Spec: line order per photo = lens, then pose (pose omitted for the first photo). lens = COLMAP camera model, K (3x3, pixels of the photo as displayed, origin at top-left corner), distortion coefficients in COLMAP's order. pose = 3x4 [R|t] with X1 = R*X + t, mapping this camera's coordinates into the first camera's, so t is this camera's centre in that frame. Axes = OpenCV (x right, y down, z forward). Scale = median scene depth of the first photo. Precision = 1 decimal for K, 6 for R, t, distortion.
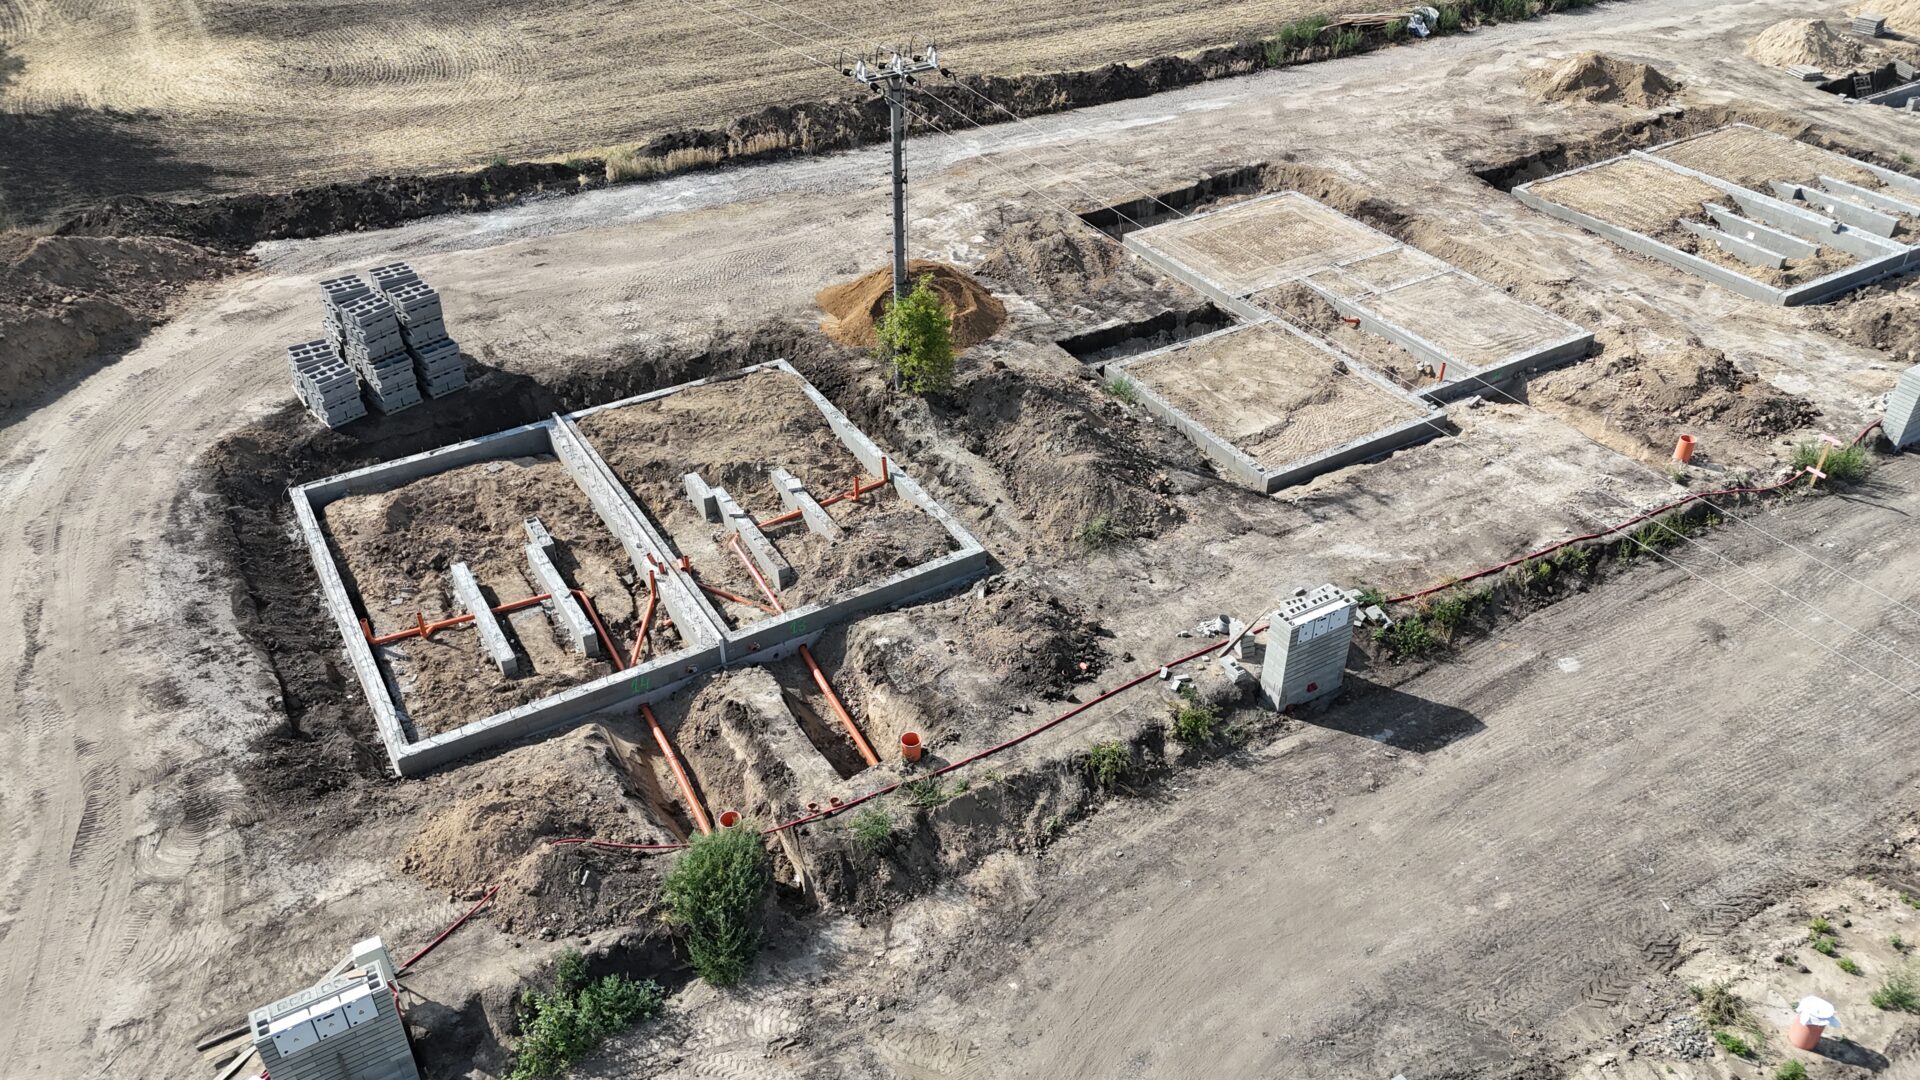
lens RADIAL K [[1411.7, 0, 960.0], [0, 1411.7, 540.0], [0, 0, 1]] dist [0.101112, -0.100180]
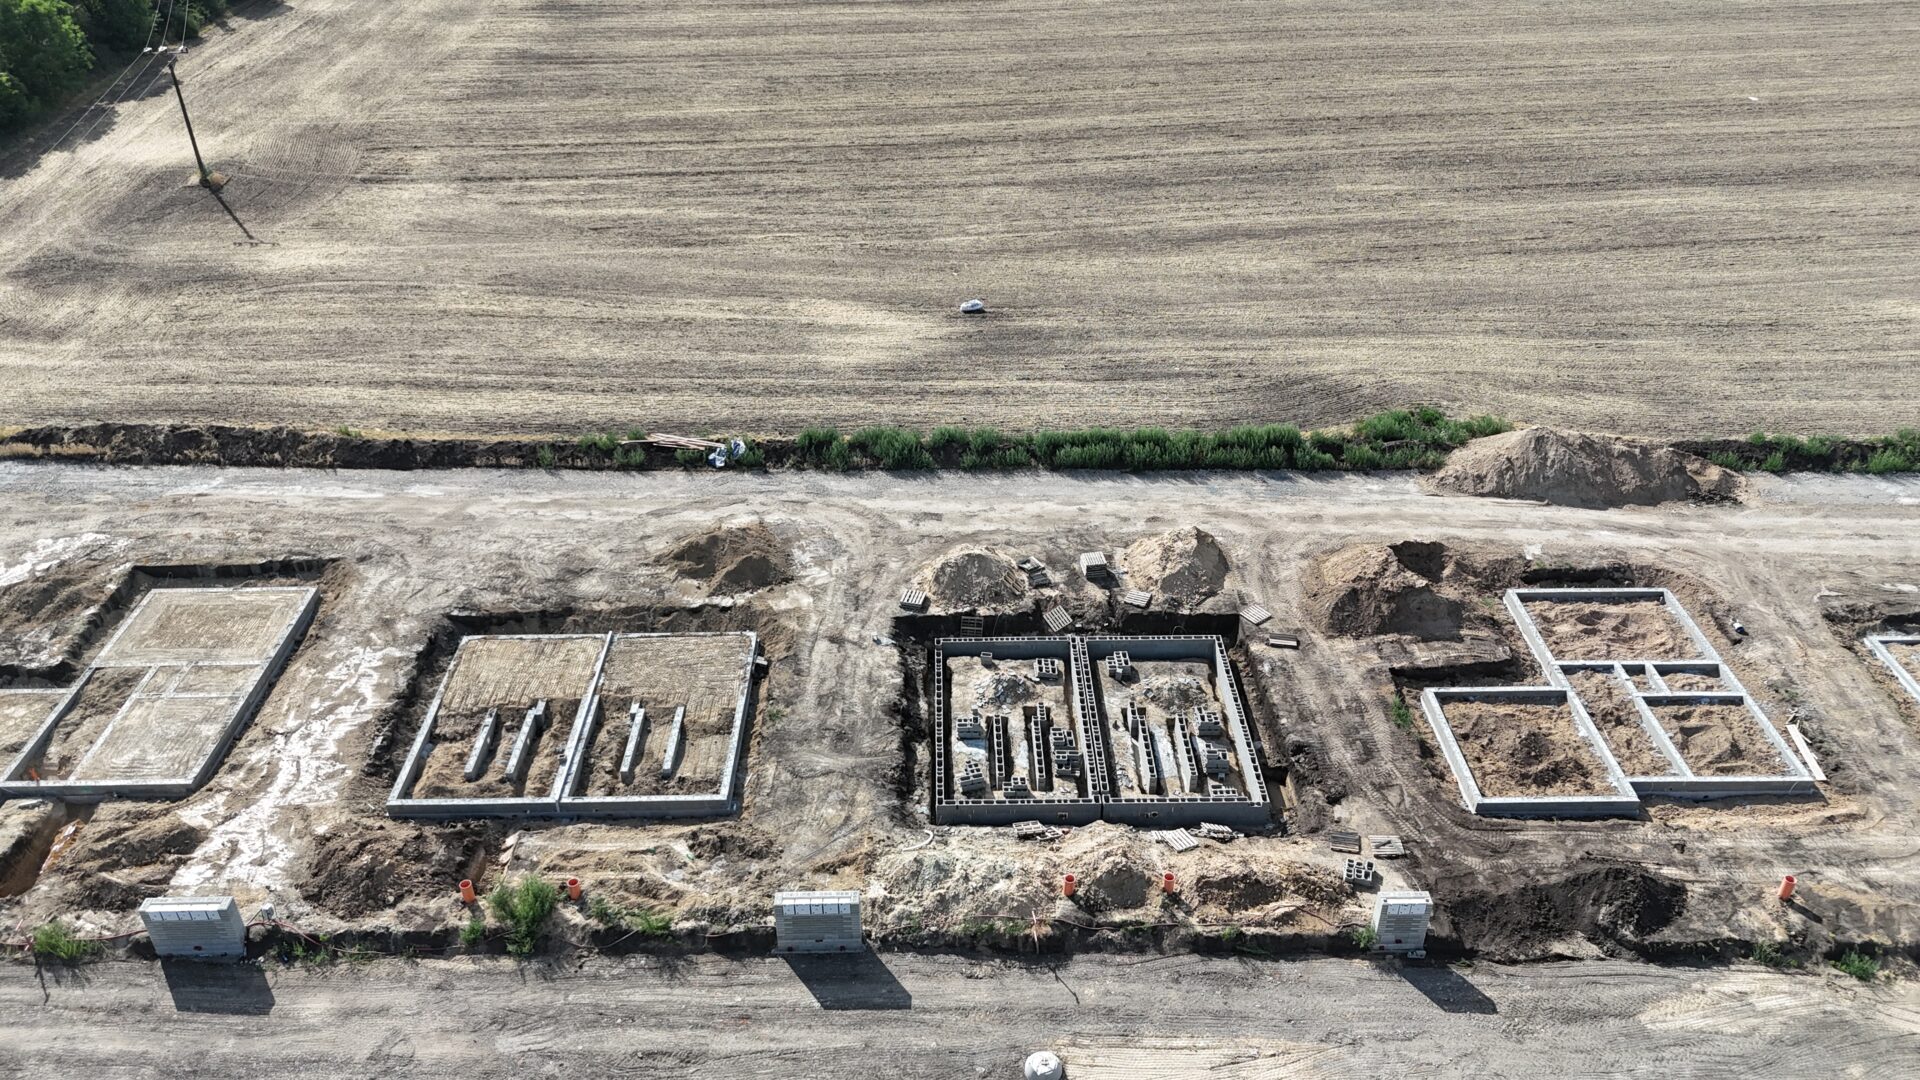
lens RADIAL K [[1411.7, 0, 960.0], [0, 1411.7, 540.0], [0, 0, 1]] dist [0.101112, -0.100180]
pose [[0.864303, 0.273858, -0.421881, 1.129877], [-0.288558, 0.956991, 0.030051, -0.438861], [0.411965, 0.095764, 0.906153, 0.054003]]
